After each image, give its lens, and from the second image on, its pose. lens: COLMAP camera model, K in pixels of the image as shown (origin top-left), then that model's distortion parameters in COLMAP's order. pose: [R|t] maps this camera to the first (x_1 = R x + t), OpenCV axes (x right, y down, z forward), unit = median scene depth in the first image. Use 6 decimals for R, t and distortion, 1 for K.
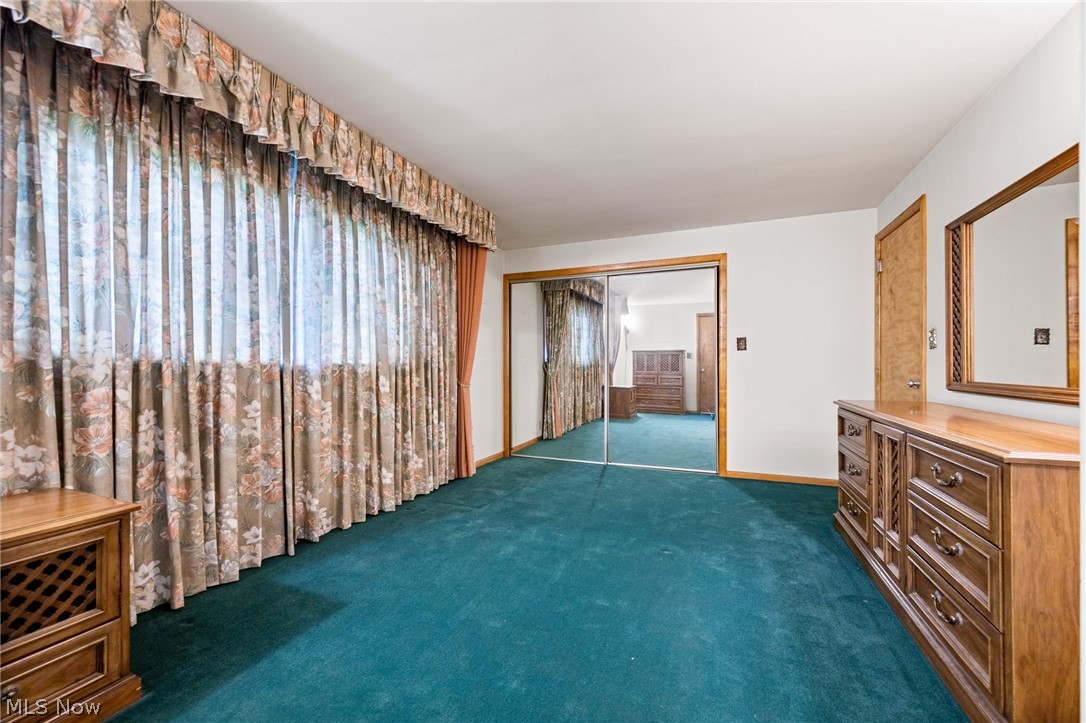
lens RADIAL K [[426.1, 0, 542.6], [0, 426.1, 365.4], [0, 0, 1]] dist [-0.001712, -0.000411]
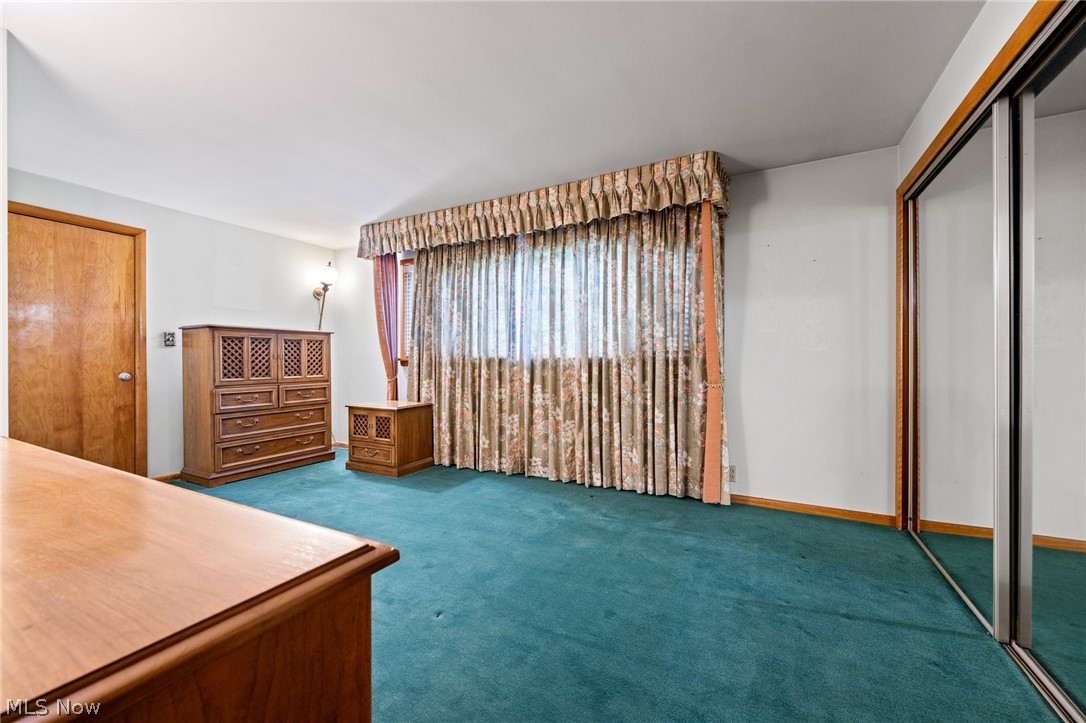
lens RADIAL K [[426.1, 0, 544.5], [0, 426.1, 361.1], [0, 0, 1]] dist [-0.001712, -0.000411]
pose [[-0.081957, 0.003049, -0.996631, 0.790307], [-0.000461, 0.999995, 0.003098, 0.001210], [0.996636, 0.000713, -0.081955, 0.978770]]
